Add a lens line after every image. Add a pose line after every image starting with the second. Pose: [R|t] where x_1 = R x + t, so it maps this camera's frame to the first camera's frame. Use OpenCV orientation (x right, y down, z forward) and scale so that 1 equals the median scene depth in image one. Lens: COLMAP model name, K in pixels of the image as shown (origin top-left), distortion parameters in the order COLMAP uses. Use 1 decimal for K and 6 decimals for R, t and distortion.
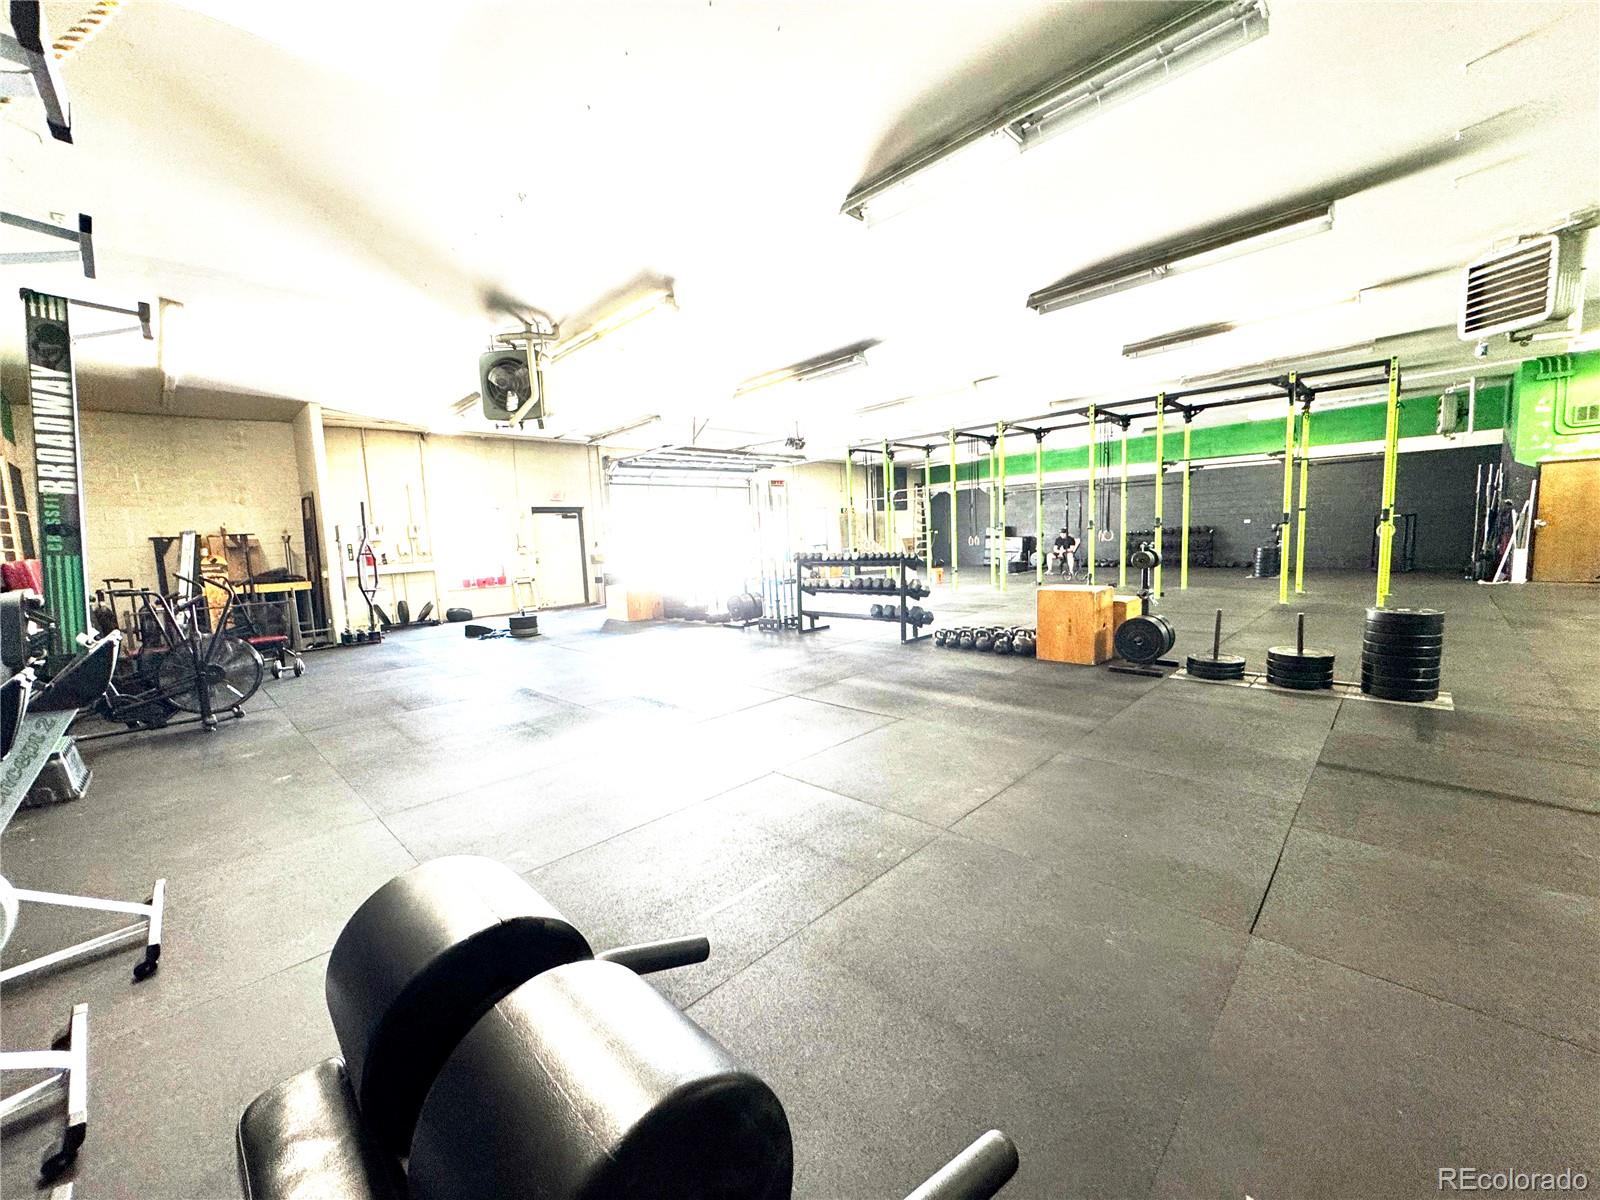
lens RADIAL K [[636.7, 0, 799.8], [0, 636.7, 599.5], [0, 0, 1]] dist [-0.005420, -0.000320]
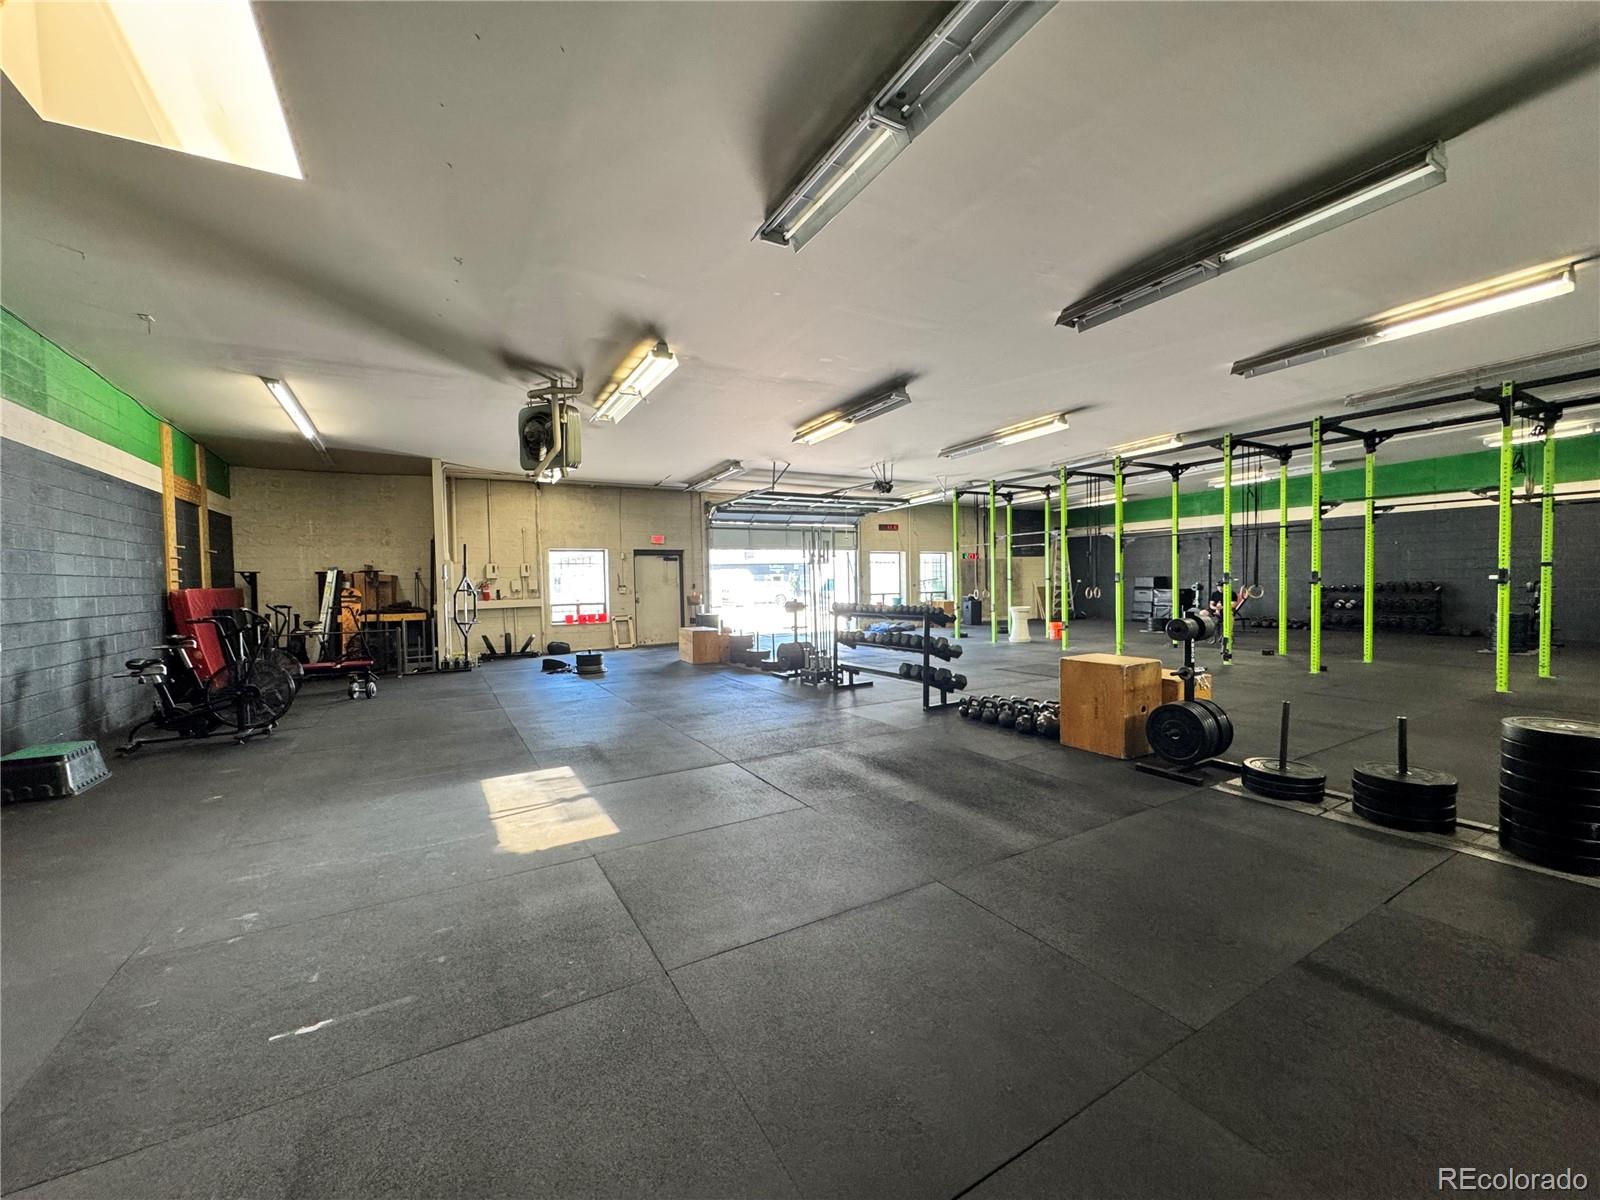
lens RADIAL K [[636.7, 0, 796.0], [0, 636.7, 600.1], [0, 0, 1]] dist [-0.005420, -0.000320]
pose [[0.962962, 0.031337, -0.267808, 0.176092], [-0.048711, 0.997100, -0.058478, -0.017508], [0.265199, 0.069357, 0.961696, 0.077991]]
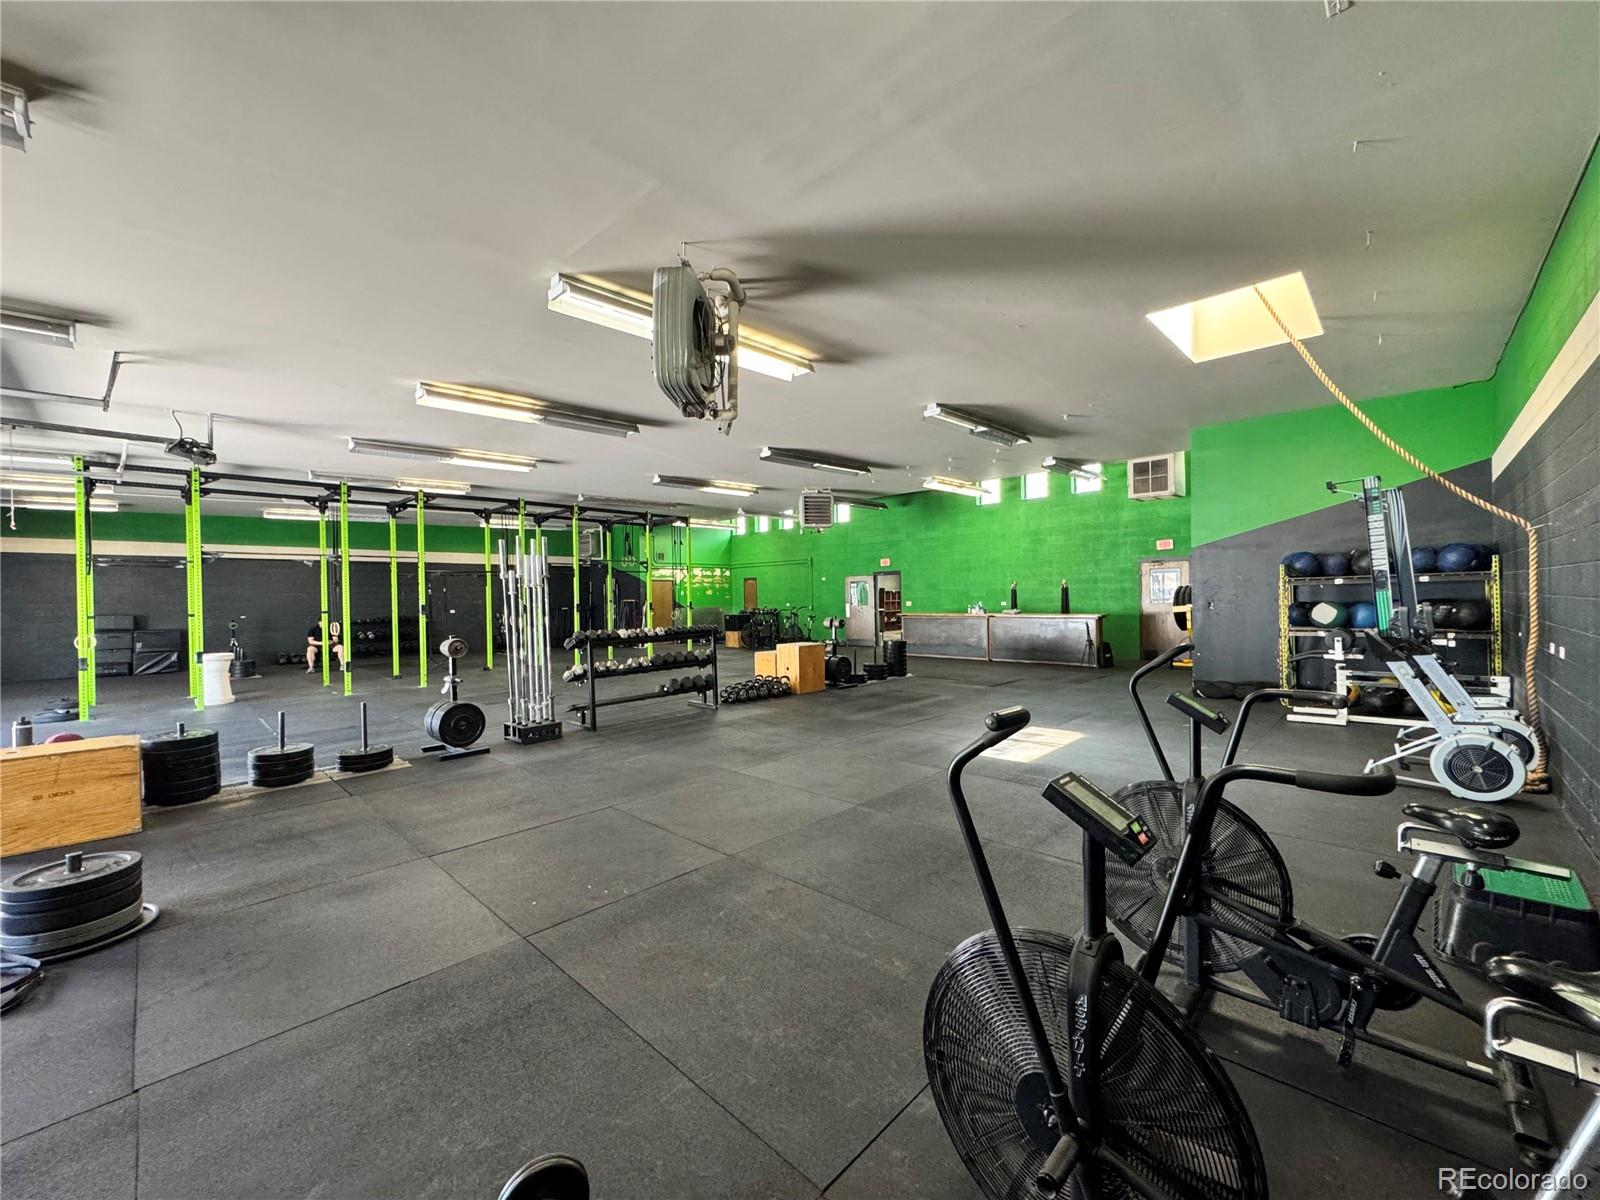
lens RADIAL K [[636.7, 0, 800.1], [0, 636.7, 600.8], [0, 0, 1]] dist [-0.005420, -0.000320]
pose [[-0.014452, 0.035420, 0.999268, -0.736486], [0.122520, 0.991904, -0.033387, -0.046466], [-0.992361, 0.121948, -0.018675, 0.672290]]
